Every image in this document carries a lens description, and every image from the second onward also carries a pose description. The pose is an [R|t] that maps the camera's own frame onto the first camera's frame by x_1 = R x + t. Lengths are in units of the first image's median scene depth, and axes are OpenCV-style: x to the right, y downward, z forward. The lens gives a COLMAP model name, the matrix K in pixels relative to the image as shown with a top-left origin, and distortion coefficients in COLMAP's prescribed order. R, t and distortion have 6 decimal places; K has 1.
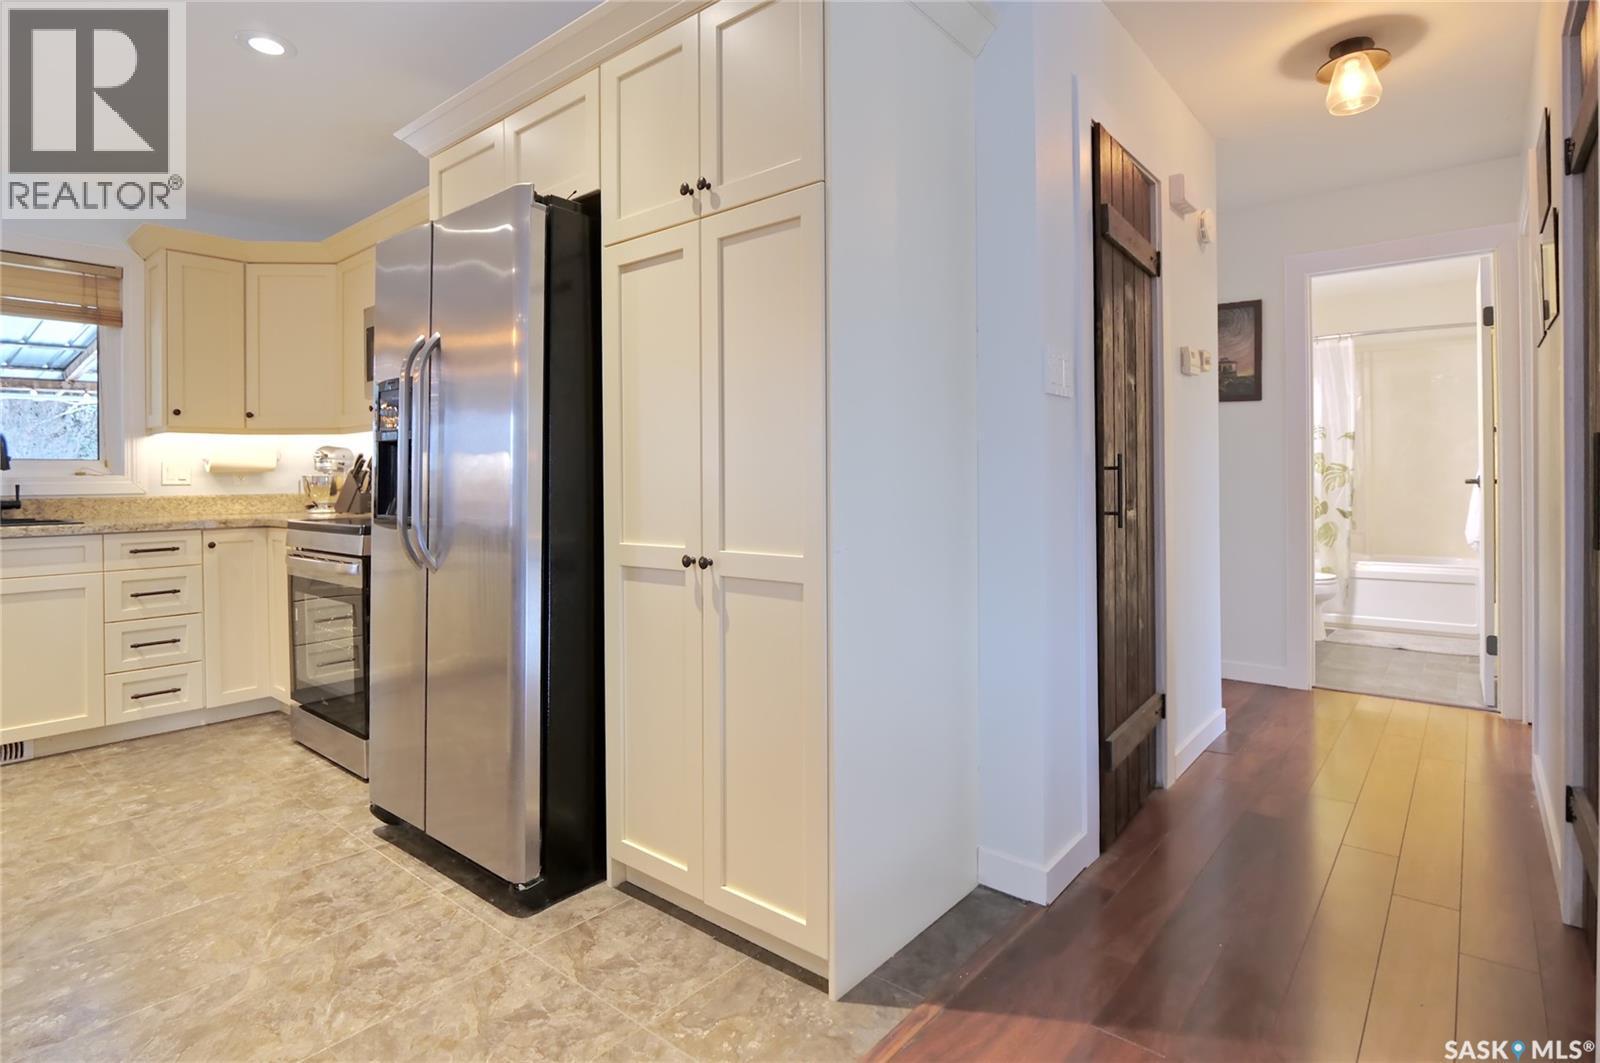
lens RADIAL K [[807.6, 0, 851.6], [0, 807.6, 459.5], [0, 0, 1]] dist [-0.009046, -0.011494]
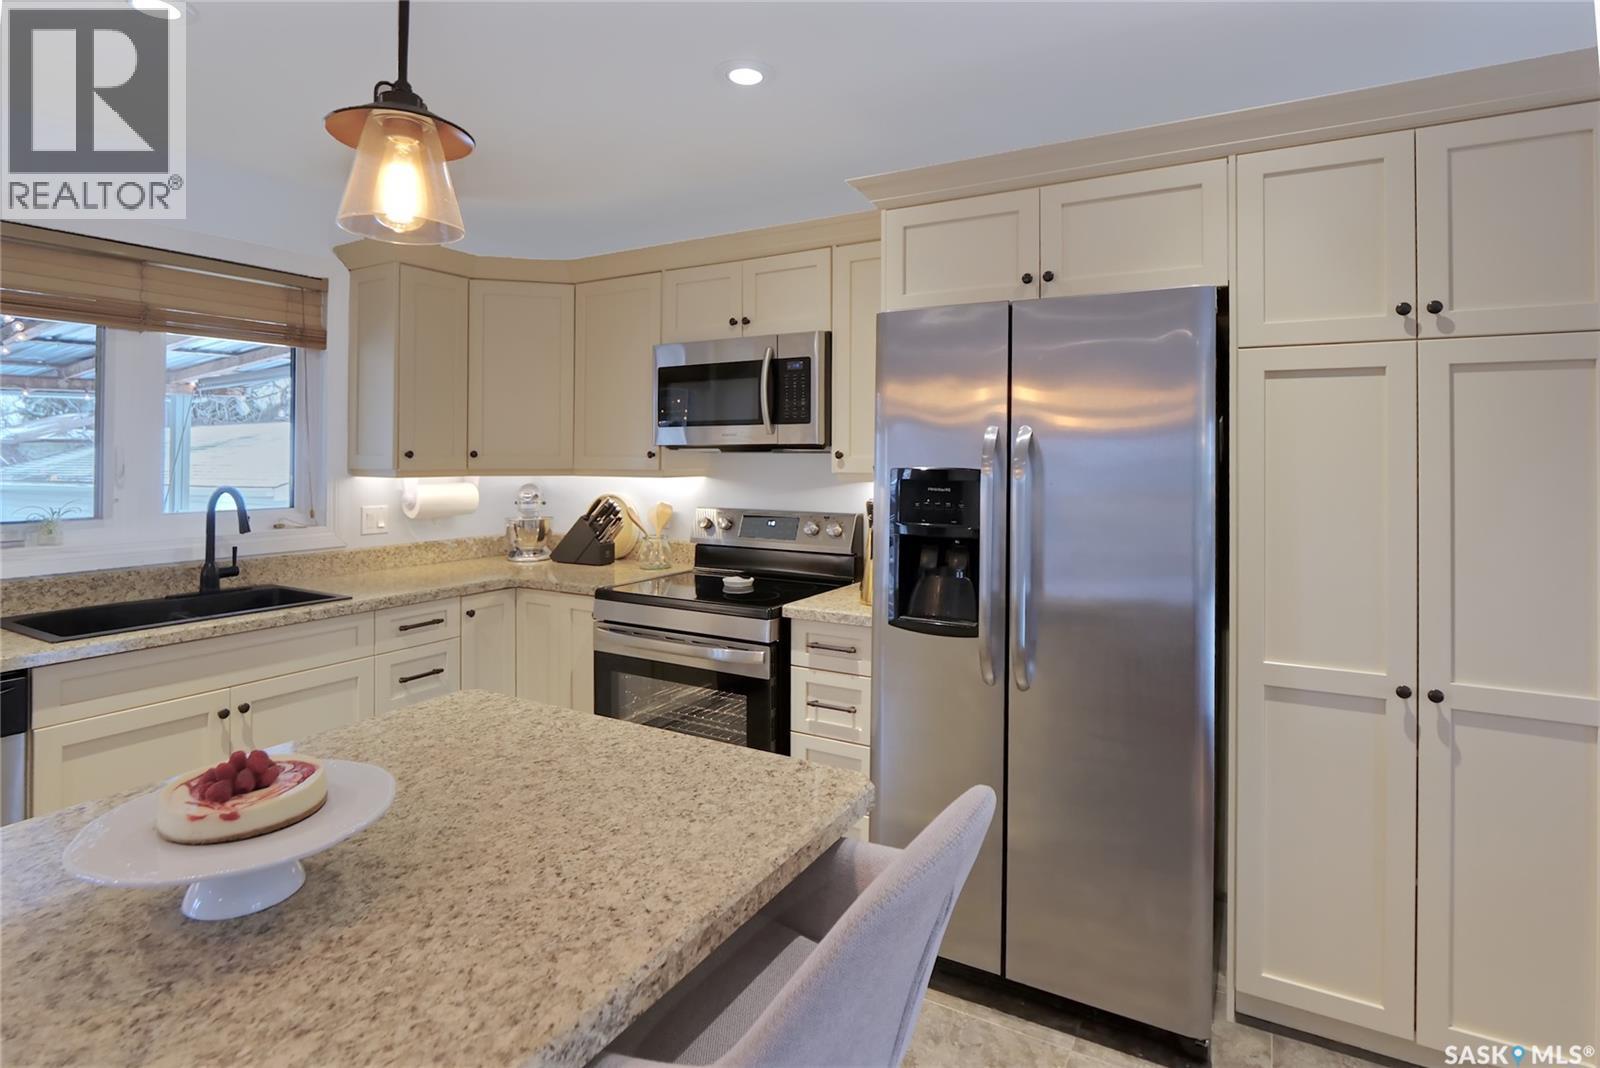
lens RADIAL K [[834.5, 0, 810.0], [0, 834.5, 419.0], [0, 0, 1]] dist [-0.004747, 0.004915]
pose [[0.990229, 0.022334, 0.137650, -0.540335], [-0.019370, 0.999552, -0.022837, -0.084579], [-0.138099, 0.019948, 0.990218, 0.051150]]
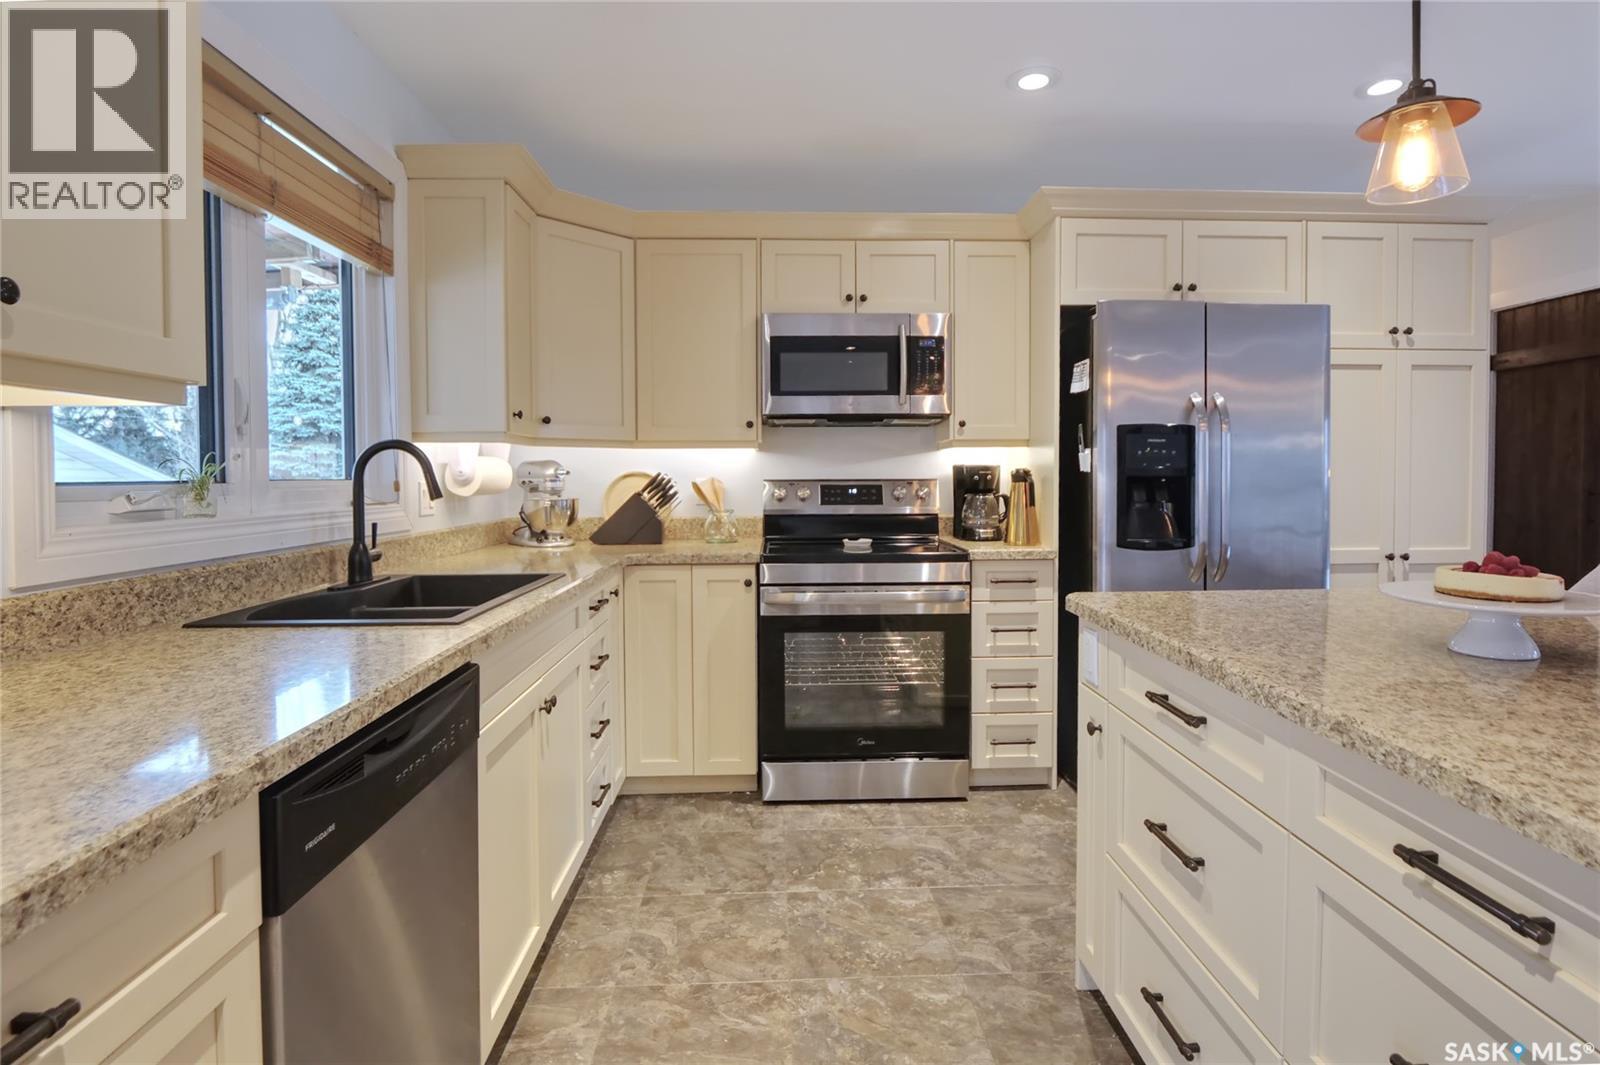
lens RADIAL K [[834.5, 0, 807.1], [0, 834.5, 470.8], [0, 0, 1]] dist [-0.004747, 0.004915]
pose [[0.751157, 0.014261, 0.659970, -1.137640], [-0.019480, 0.999810, 0.000567, -0.013967], [-0.659836, -0.013282, 0.751292, 0.261045]]
